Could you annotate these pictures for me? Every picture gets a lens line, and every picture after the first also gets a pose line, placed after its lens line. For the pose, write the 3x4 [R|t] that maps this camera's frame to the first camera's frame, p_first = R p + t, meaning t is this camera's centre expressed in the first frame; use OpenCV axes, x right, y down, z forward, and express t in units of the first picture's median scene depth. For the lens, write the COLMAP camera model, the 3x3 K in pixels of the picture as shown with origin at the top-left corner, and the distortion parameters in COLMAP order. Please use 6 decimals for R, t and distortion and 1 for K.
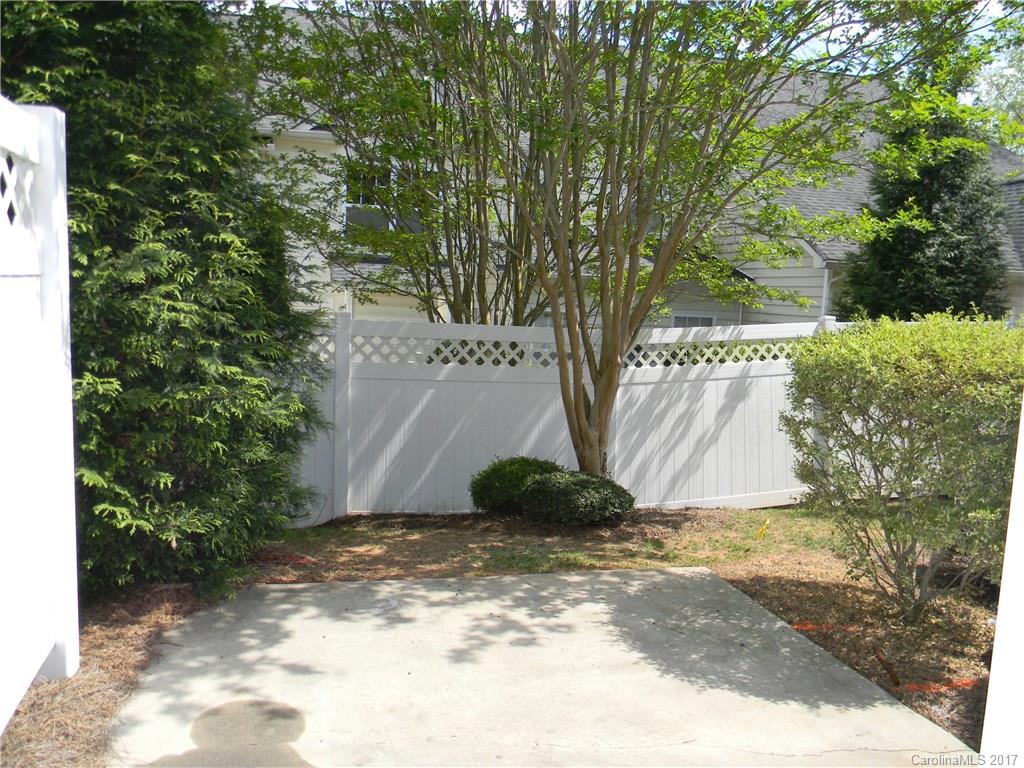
lens RADIAL K [[826.4, 0, 512.0], [0, 826.4, 384.0], [0, 0, 1]] dist [0.007366, -0.024197]
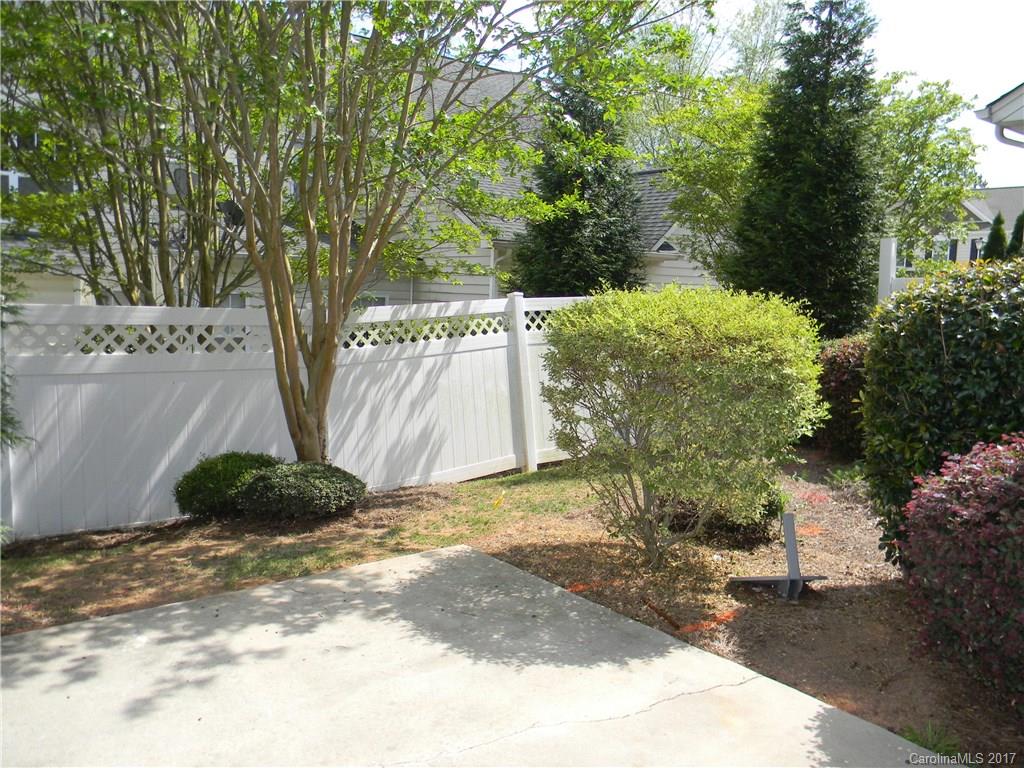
lens RADIAL K [[826.4, 0, 512.0], [0, 826.4, 384.0], [0, 0, 1]] dist [0.007366, -0.024197]
pose [[0.913656, -0.061411, 0.401823, -0.121150], [0.052142, 0.998062, 0.033974, -0.001938], [-0.403131, -0.010089, 0.915087, 0.085151]]
